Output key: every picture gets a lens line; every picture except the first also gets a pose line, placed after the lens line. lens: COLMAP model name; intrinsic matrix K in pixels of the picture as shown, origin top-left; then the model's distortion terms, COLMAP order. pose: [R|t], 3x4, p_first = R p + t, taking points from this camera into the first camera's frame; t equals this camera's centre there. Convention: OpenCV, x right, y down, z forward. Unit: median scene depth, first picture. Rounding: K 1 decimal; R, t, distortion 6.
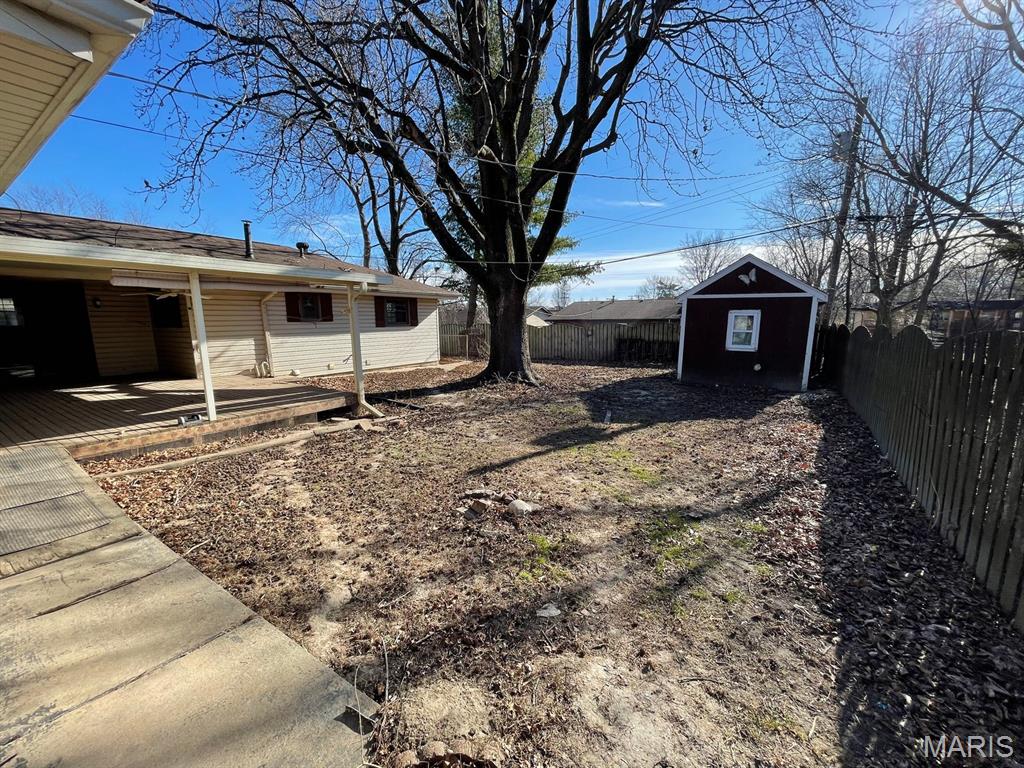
lens RADIAL K [[411.2, 0, 510.4], [0, 411.2, 388.9], [0, 0, 1]] dist [-0.007701, 0.003581]
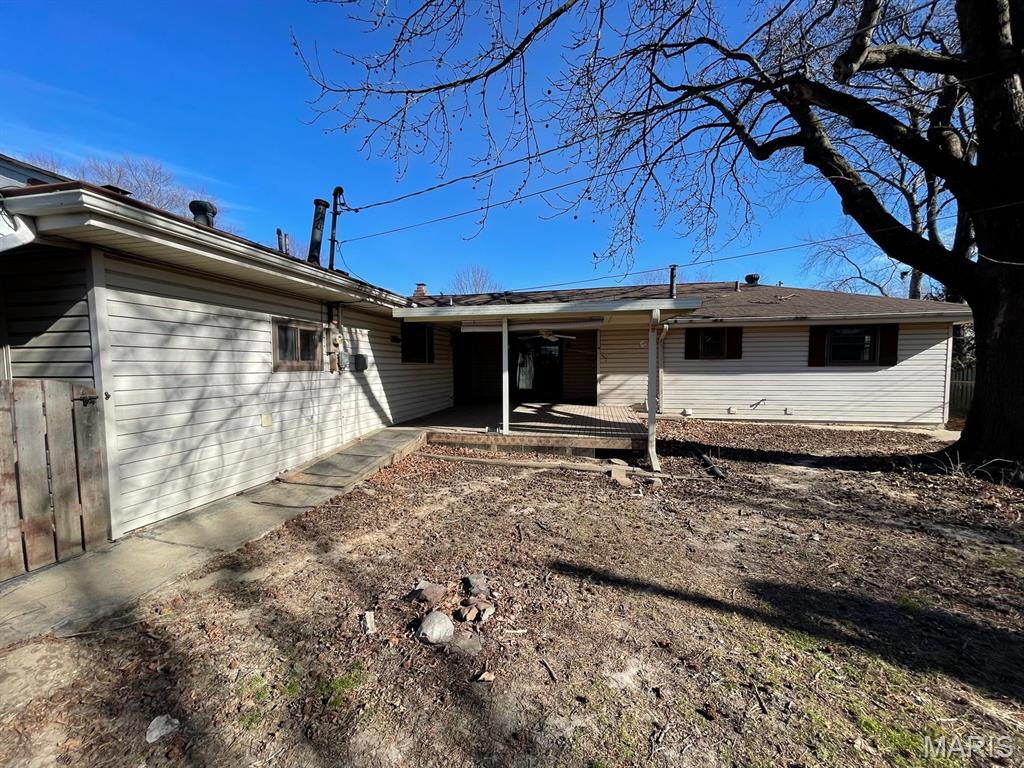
lens RADIAL K [[411.2, 0, 510.4], [0, 411.2, 388.9], [0, 0, 1]] dist [-0.007701, 0.003581]
pose [[0.369156, 0.060815, -0.927376, 0.367476], [-0.154522, 0.987984, 0.003280, -0.057419], [0.916432, 0.142089, 0.374117, 0.464770]]
